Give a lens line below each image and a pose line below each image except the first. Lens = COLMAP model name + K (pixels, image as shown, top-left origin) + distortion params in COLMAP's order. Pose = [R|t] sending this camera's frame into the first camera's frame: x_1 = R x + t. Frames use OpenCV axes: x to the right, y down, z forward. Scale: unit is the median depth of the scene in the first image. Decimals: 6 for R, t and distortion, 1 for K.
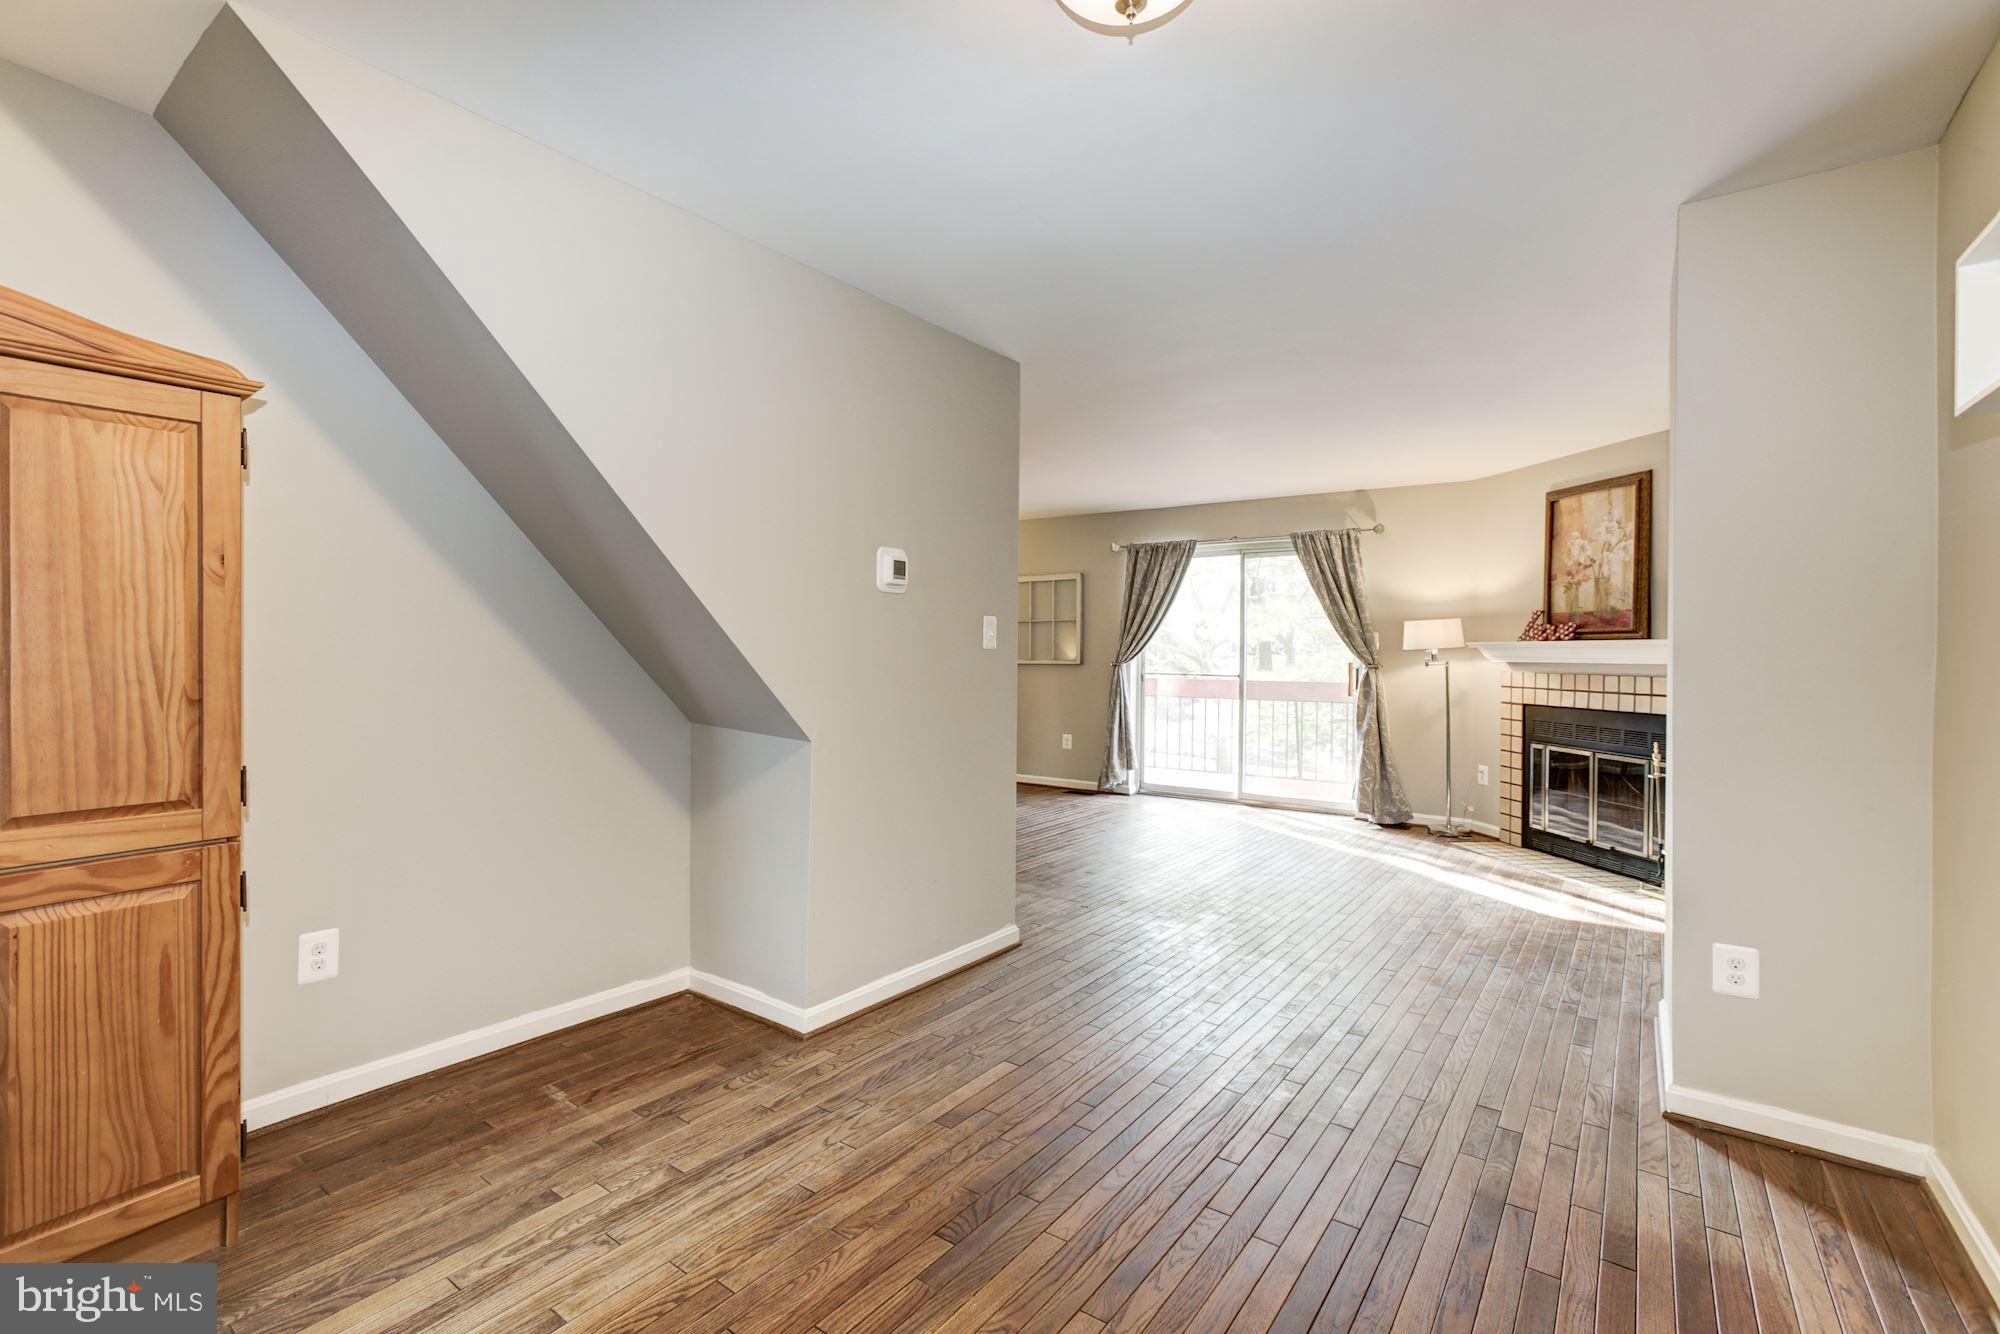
lens RADIAL K [[903.5, 0, 974.6], [0, 903.5, 649.3], [0, 0, 1]] dist [-0.054504, 0.027965]
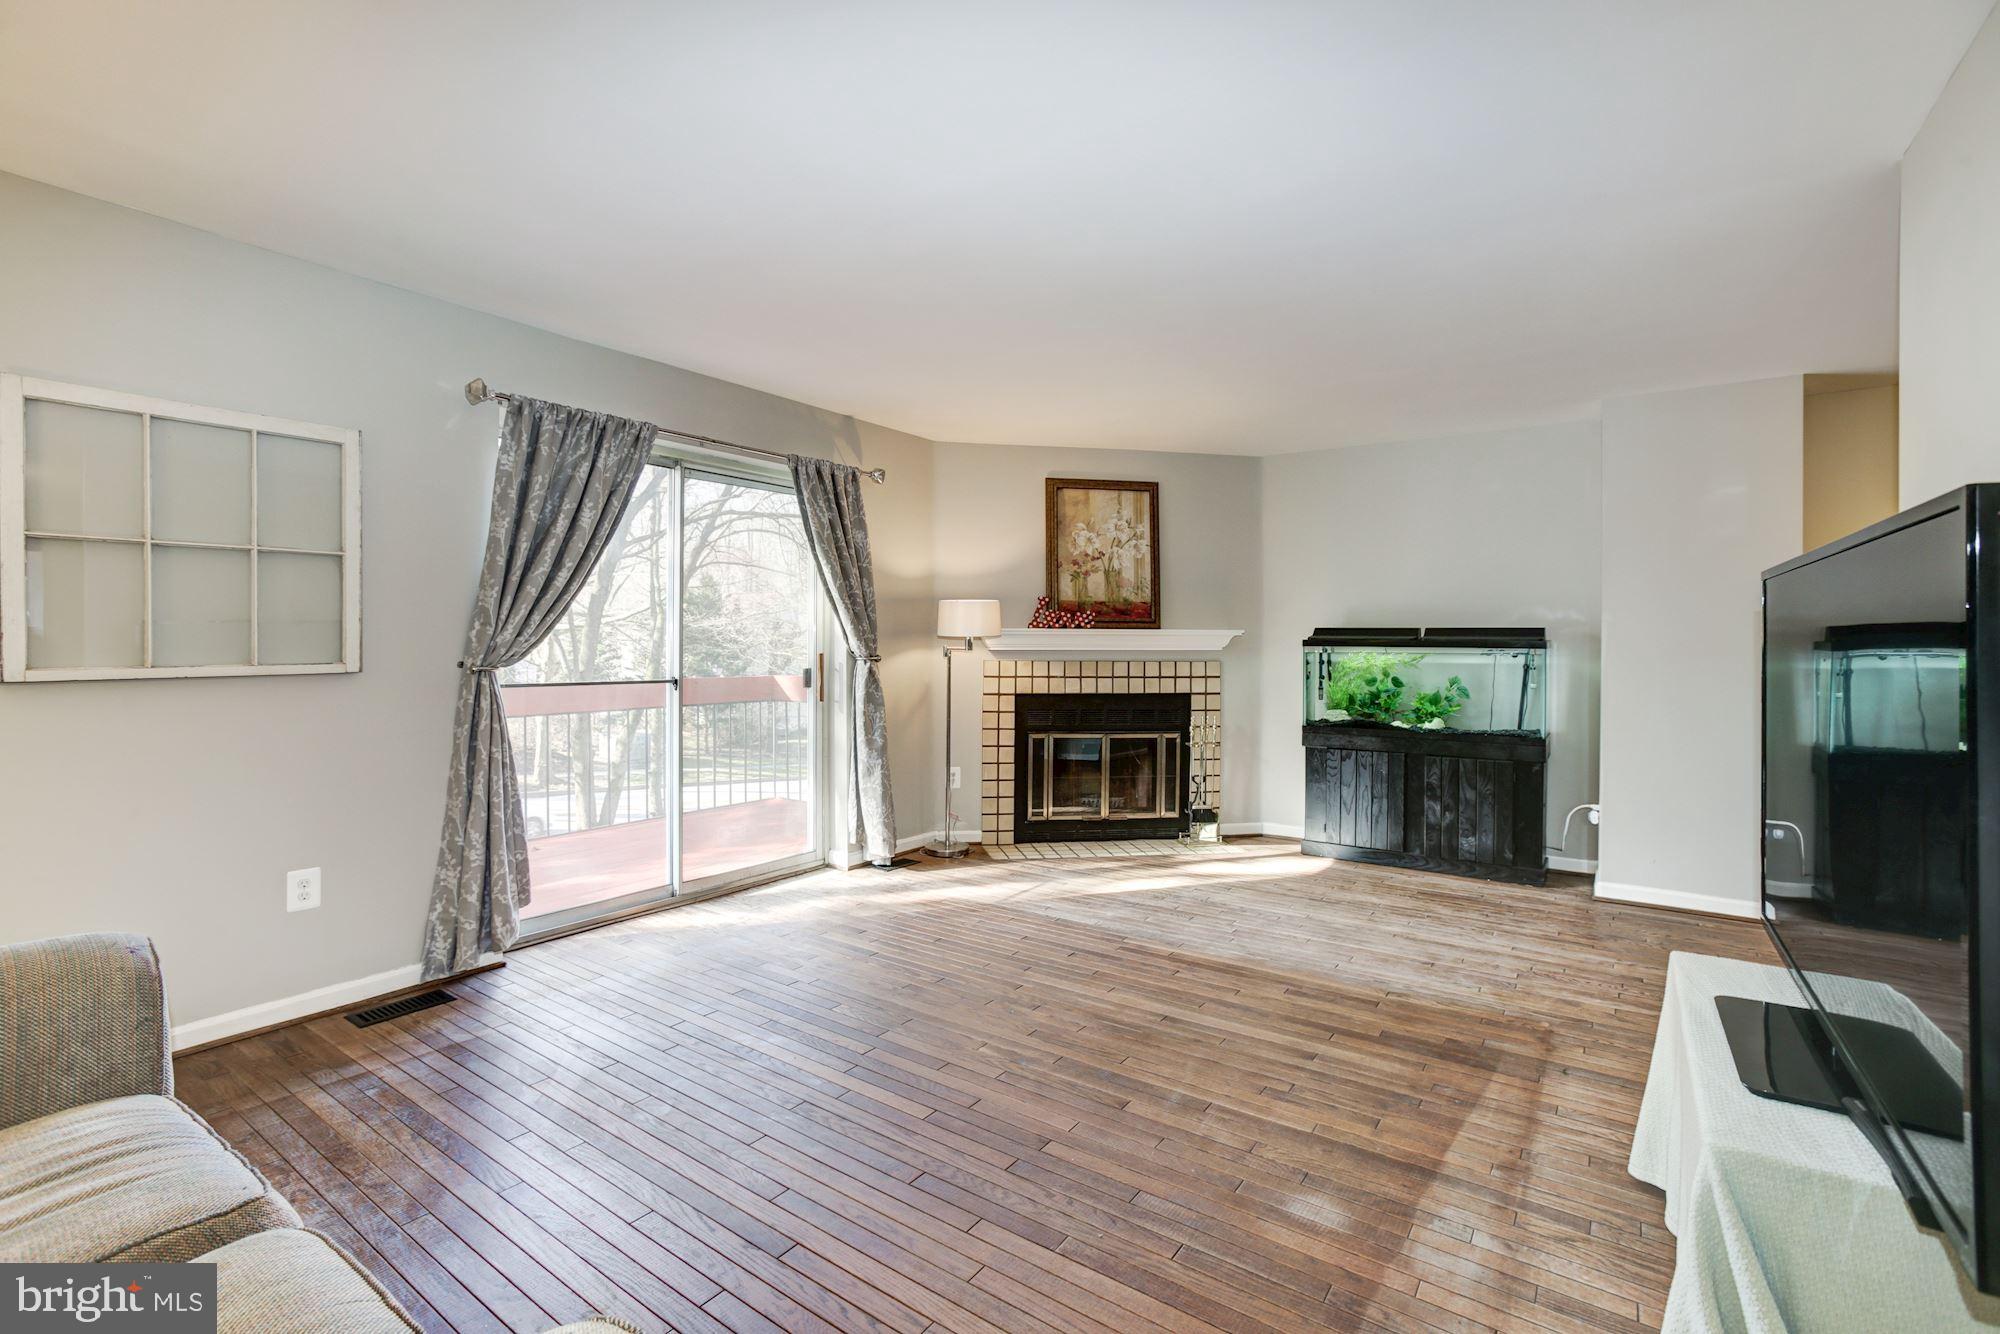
lens RADIAL K [[925.8, 0, 975.4], [0, 925.8, 637.0], [0, 0, 1]] dist [-0.058248, 0.030141]
pose [[0.000932, -0.009087, 0.999958, -0.388620], [-0.009764, 0.999911, 0.009096, -0.008274], [-0.999952, -0.009772, 0.000844, 1.088159]]
